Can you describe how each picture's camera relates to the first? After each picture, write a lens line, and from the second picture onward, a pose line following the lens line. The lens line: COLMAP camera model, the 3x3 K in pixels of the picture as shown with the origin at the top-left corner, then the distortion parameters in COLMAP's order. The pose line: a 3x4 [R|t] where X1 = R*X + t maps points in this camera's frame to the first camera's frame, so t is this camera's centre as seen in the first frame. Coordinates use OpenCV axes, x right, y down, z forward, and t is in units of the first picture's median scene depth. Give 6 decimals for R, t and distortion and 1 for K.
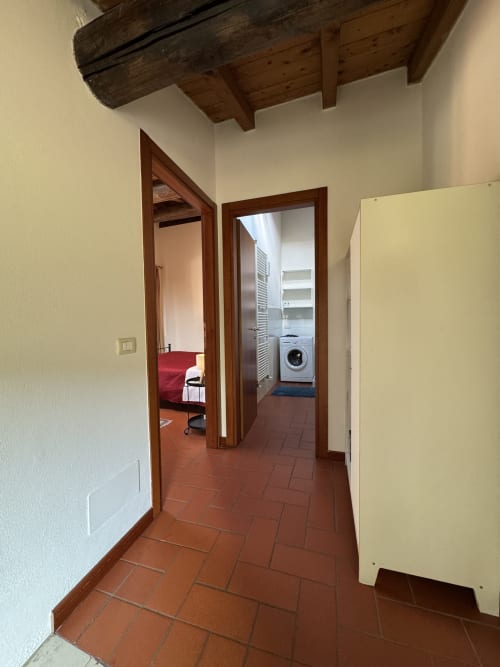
lens RADIAL K [[271.0, 0, 250.6], [0, 271.0, 329.6], [0, 0, 1]] dist [-0.004924, -0.000253]
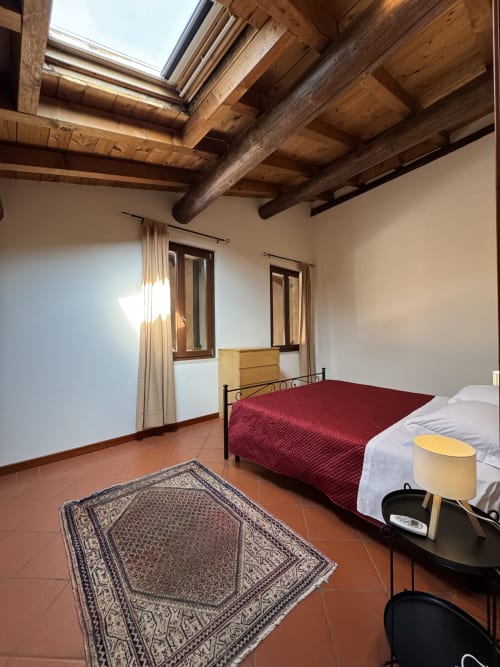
lens RADIAL K [[271.0, 0, 250.4], [0, 271.0, 335.7], [0, 0, 1]] dist [-0.004924, -0.000253]
pose [[0.859611, 0.006171, -0.510913, -0.112614], [-0.019456, 0.999597, -0.020662, -0.011874], [0.510579, 0.027702, 0.859384, 0.326166]]
